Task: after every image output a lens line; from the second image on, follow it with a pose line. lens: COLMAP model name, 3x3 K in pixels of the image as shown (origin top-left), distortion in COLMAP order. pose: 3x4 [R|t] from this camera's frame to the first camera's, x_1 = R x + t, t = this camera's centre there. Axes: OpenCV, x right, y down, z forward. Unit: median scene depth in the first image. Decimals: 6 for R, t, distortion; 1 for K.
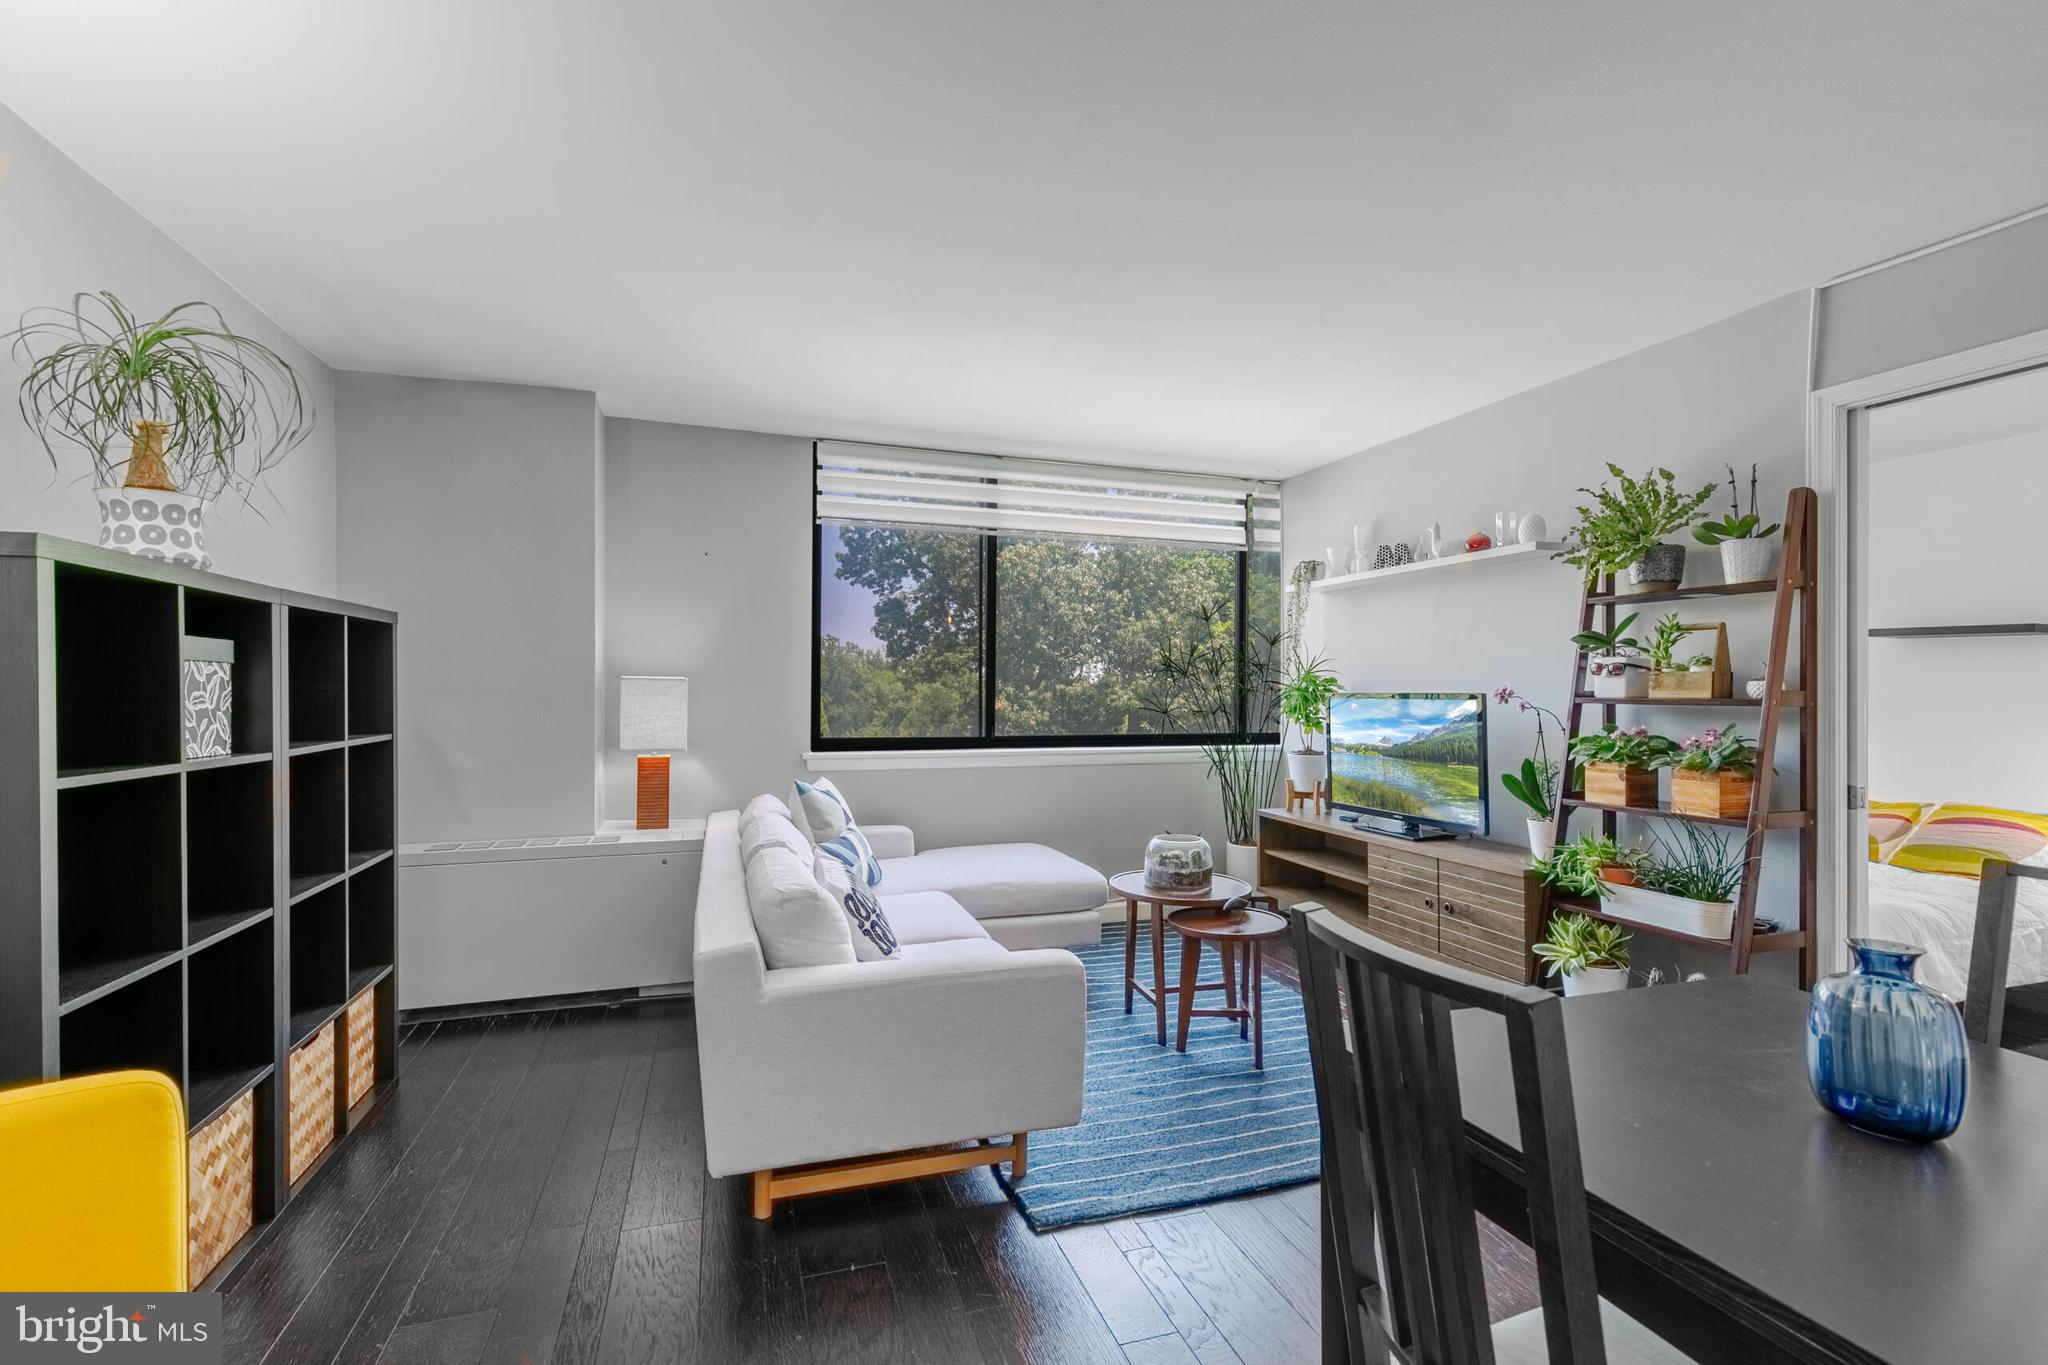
lens RADIAL K [[917.4, 0, 1020.7], [0, 917.4, 693.7], [0, 0, 1]] dist [0.007309, -0.001044]
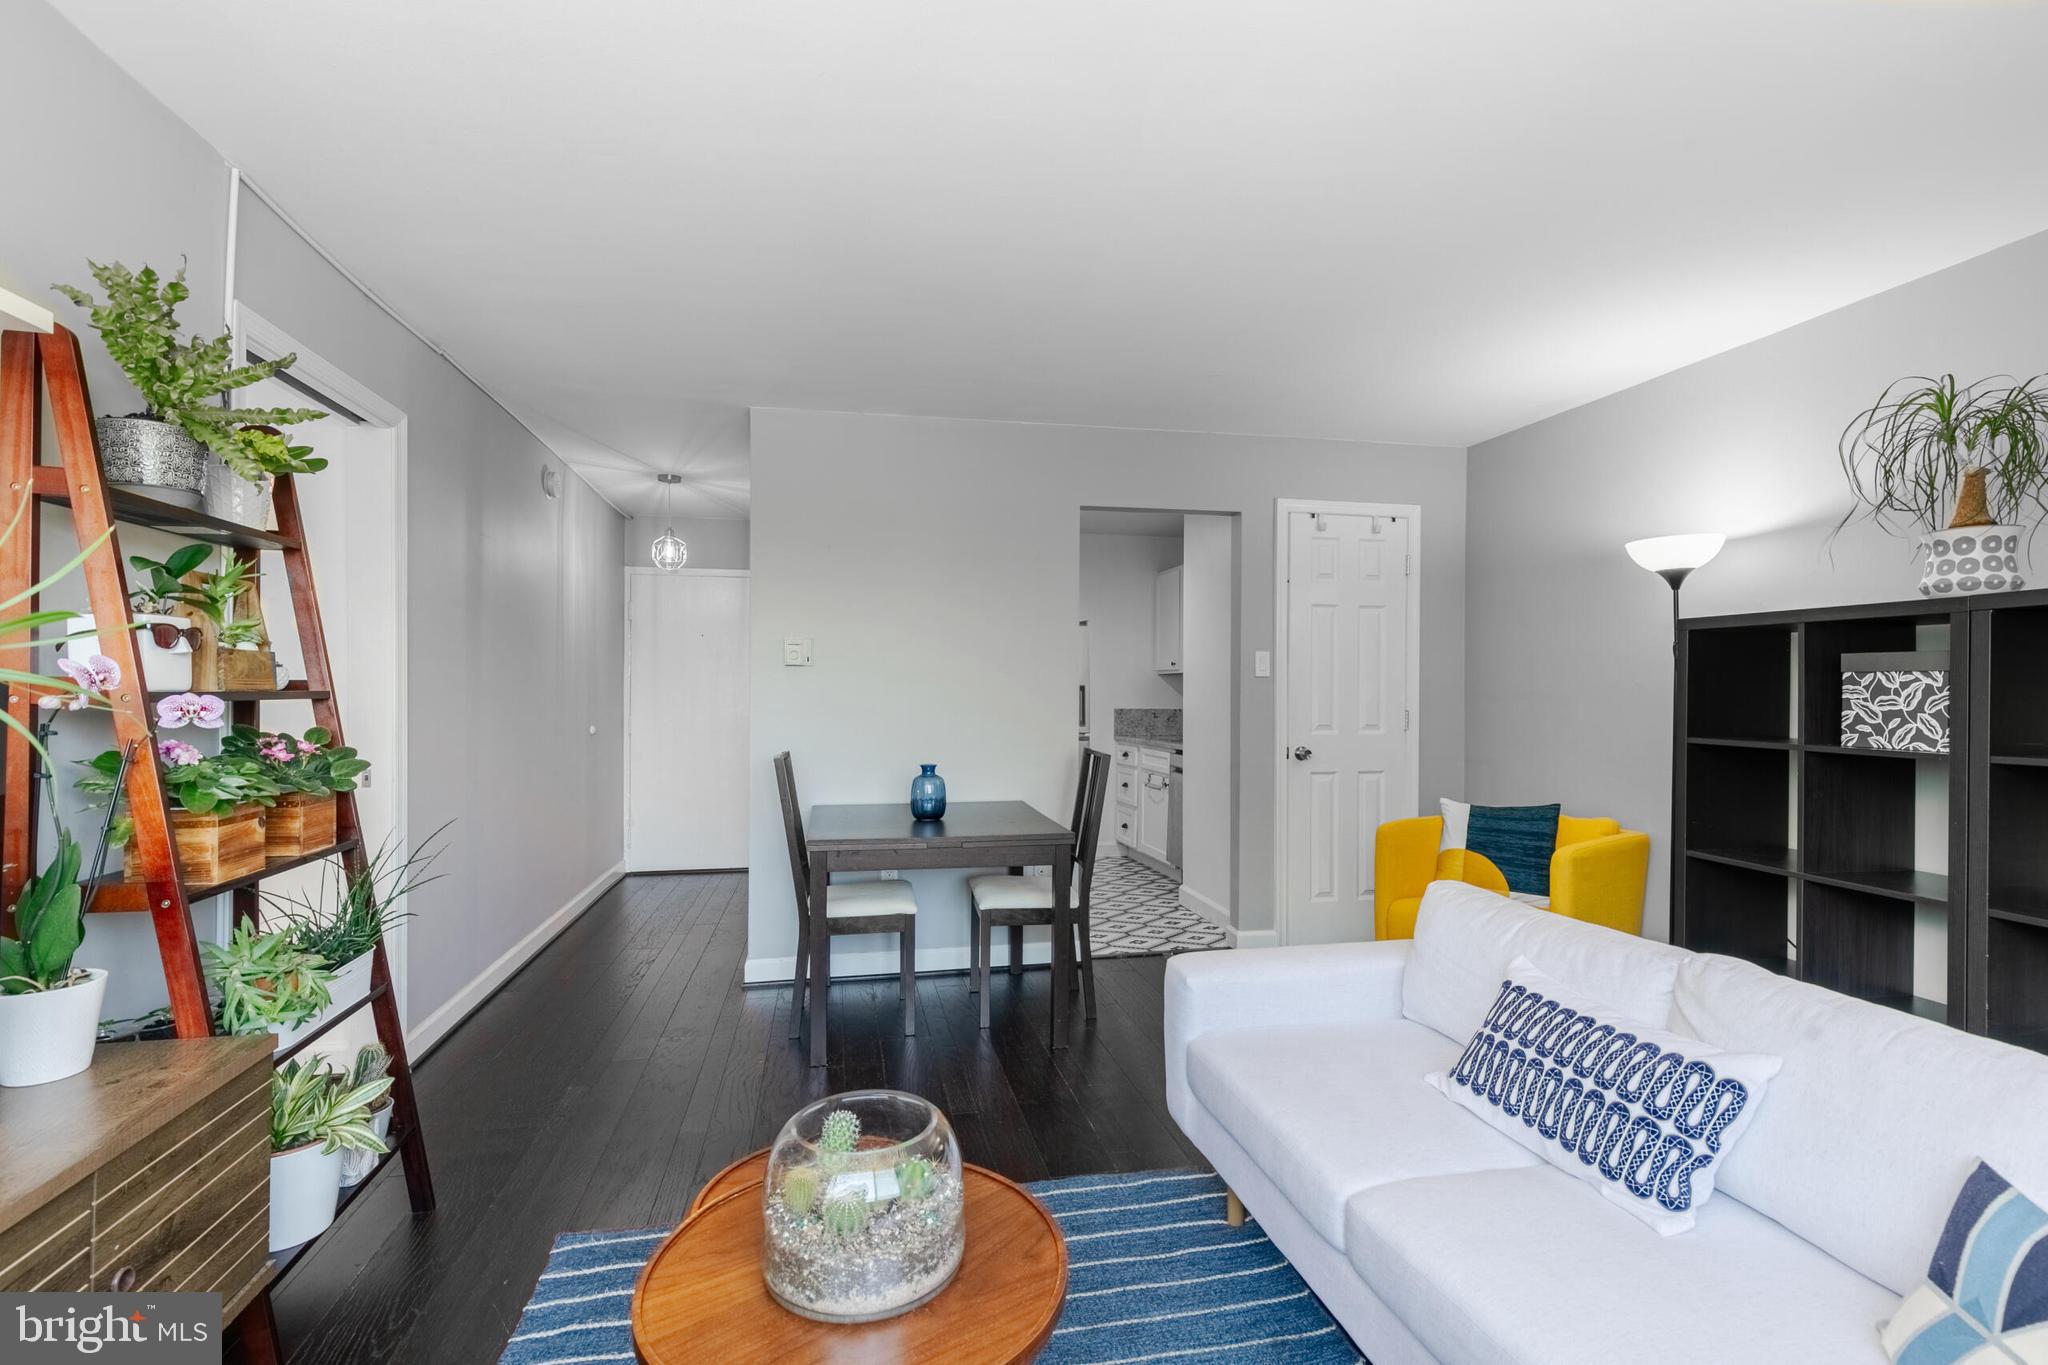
lens RADIAL K [[917.4, 0, 1033.6], [0, 917.4, 695.6], [0, 0, 1]] dist [0.007309, -0.001044]
pose [[-0.993413, -0.009923, 0.114161, 0.057614], [-0.008620, 0.999892, 0.011904, -0.003809], [-0.114267, 0.010841, -0.993391, 1.207787]]
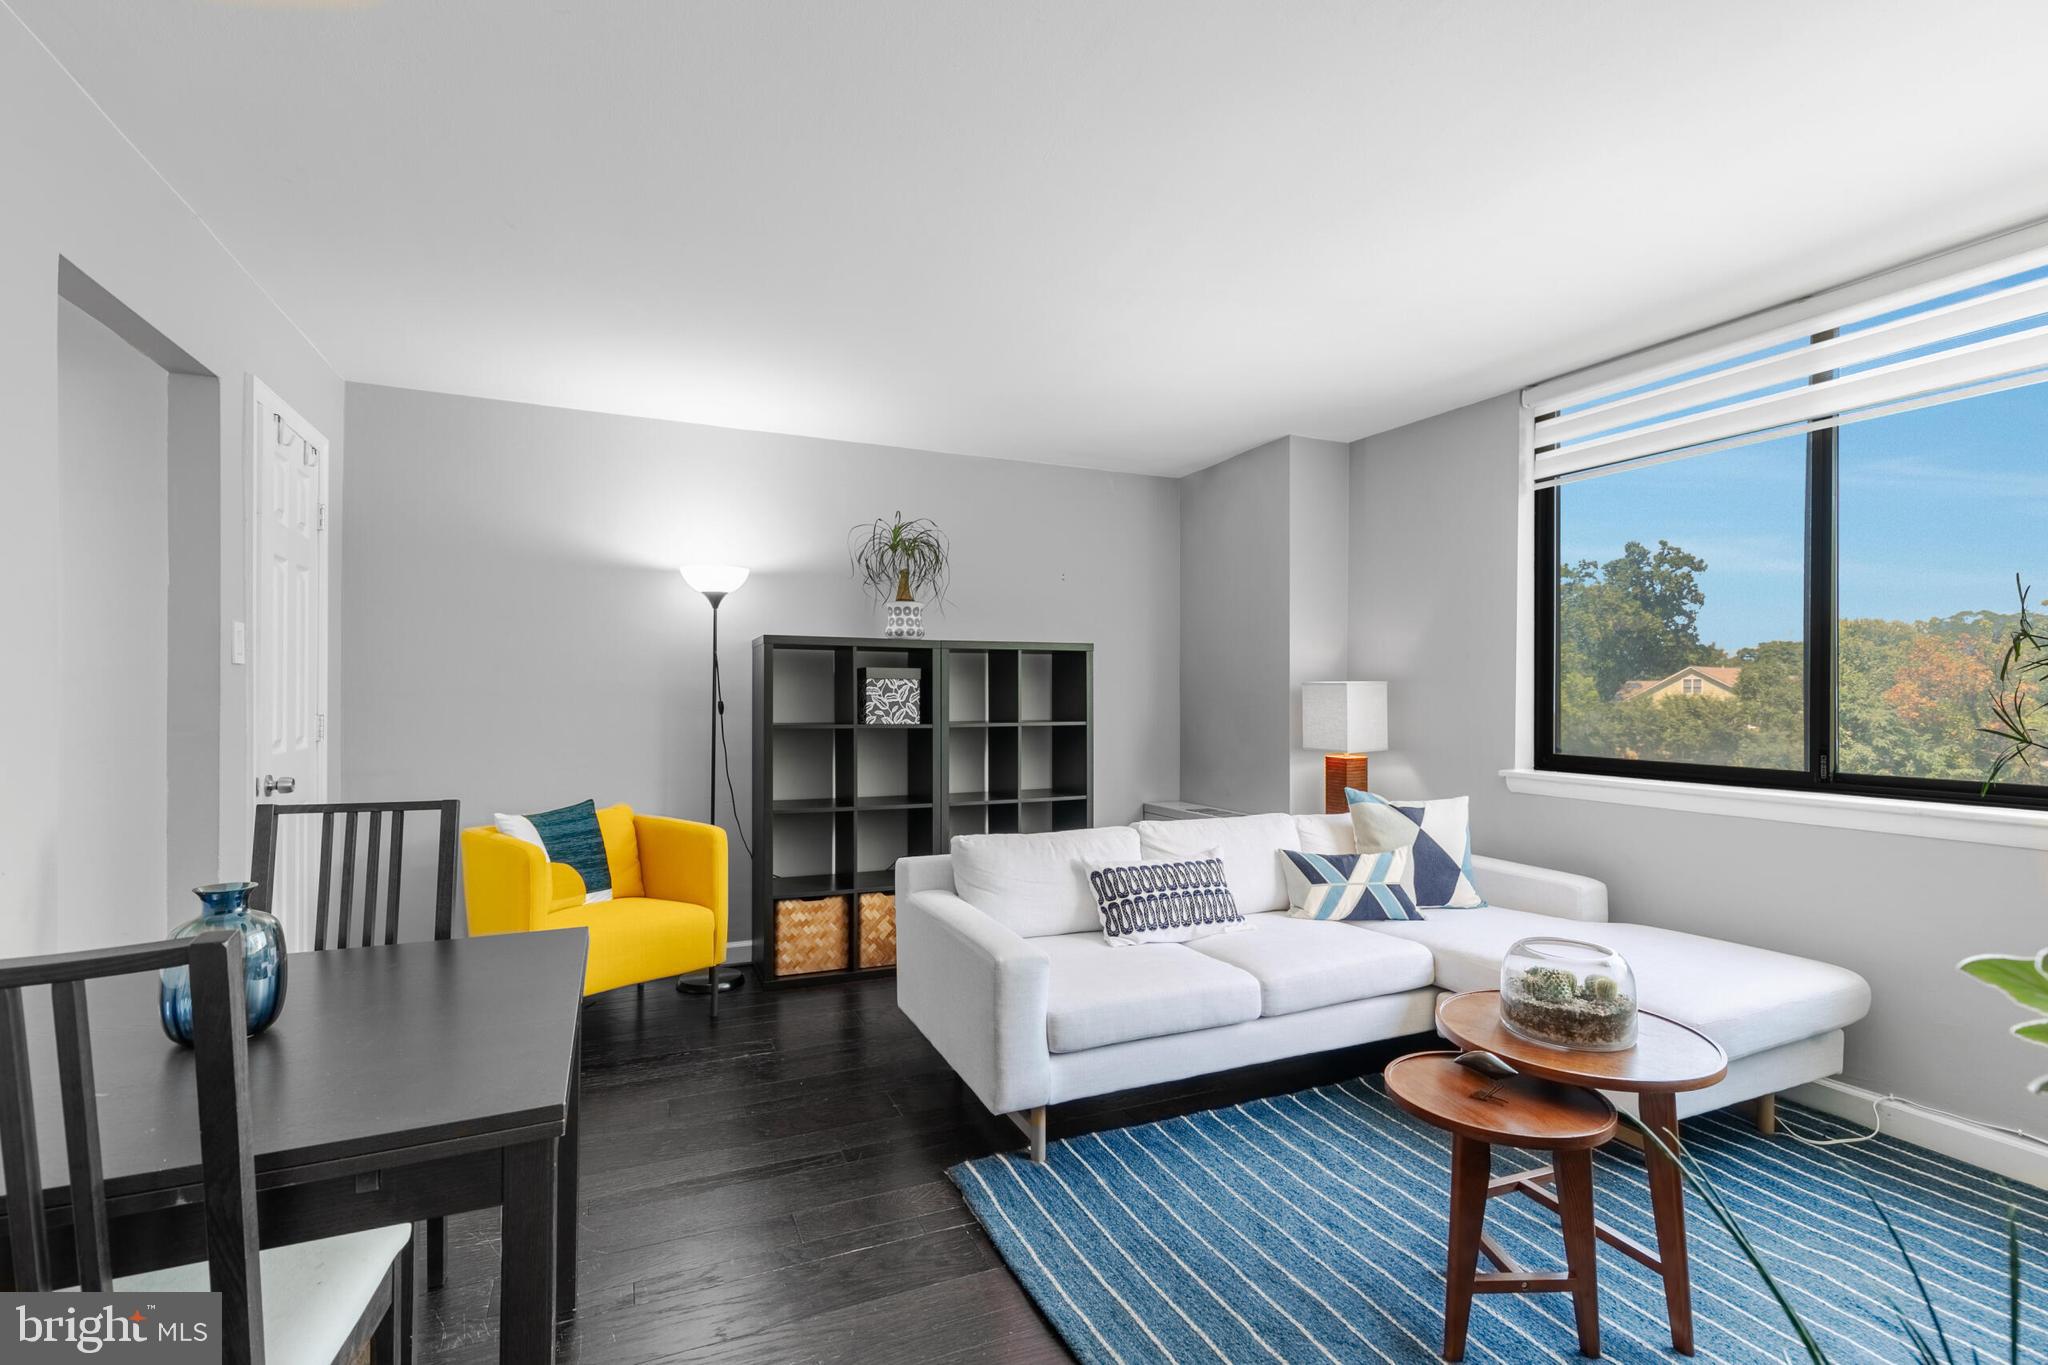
lens RADIAL K [[917.4, 0, 1019.4], [0, 917.4, 697.7], [0, 0, 1]] dist [0.007309, -0.001044]
pose [[0.100947, -0.003248, -0.994886, 0.644296], [-0.008050, 0.999959, -0.004081, 0.007394], [0.994859, 0.008420, 0.100917, 0.550843]]
